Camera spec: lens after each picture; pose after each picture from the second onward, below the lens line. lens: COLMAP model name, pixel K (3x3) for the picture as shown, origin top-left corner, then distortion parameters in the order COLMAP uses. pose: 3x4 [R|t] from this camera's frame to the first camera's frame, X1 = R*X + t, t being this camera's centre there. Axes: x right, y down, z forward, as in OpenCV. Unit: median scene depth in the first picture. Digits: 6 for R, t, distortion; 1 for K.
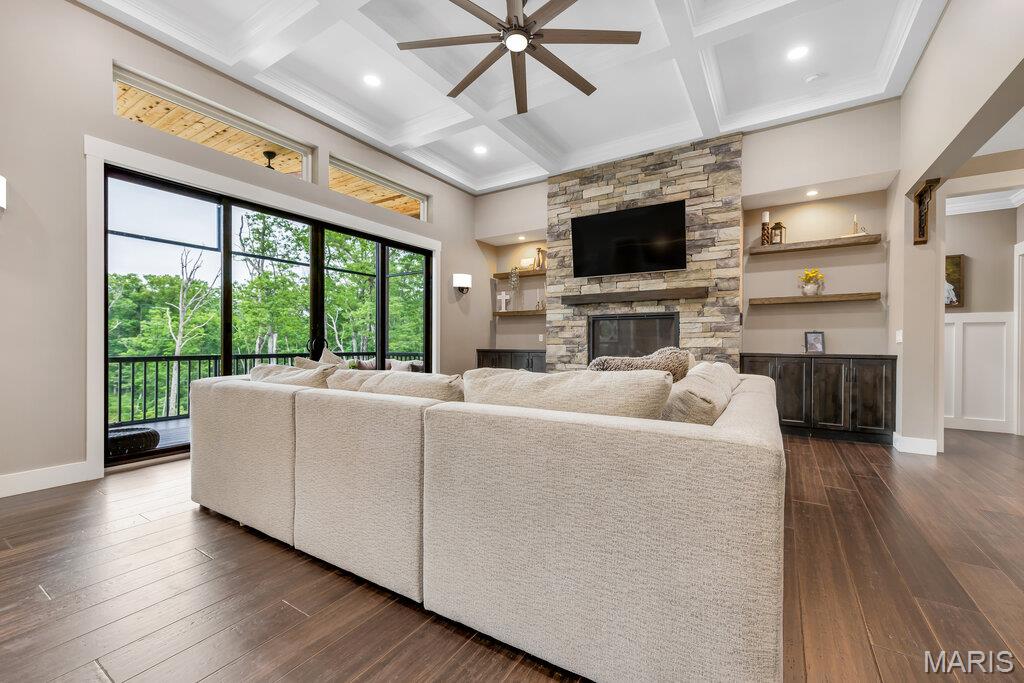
lens RADIAL K [[447.5, 0, 512.0], [0, 447.5, 341.5], [0, 0, 1]] dist [0.000312, 0.000097]
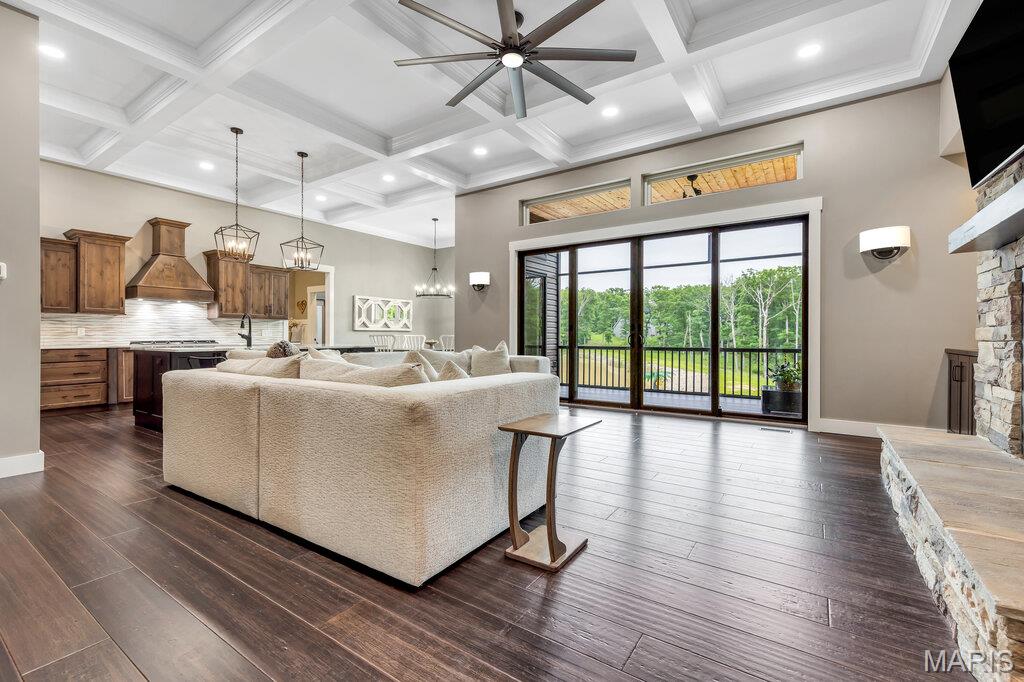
lens RADIAL K [[402.4, 0, 512.0], [0, 402.4, 341.0], [0, 0, 1]] dist [0.002510, 0.000474]
pose [[-0.023509, 0.006494, -0.999703, 0.569553], [0.004561, 0.999969, 0.006389, 0.002601], [0.999713, -0.004409, -0.023538, 0.594873]]
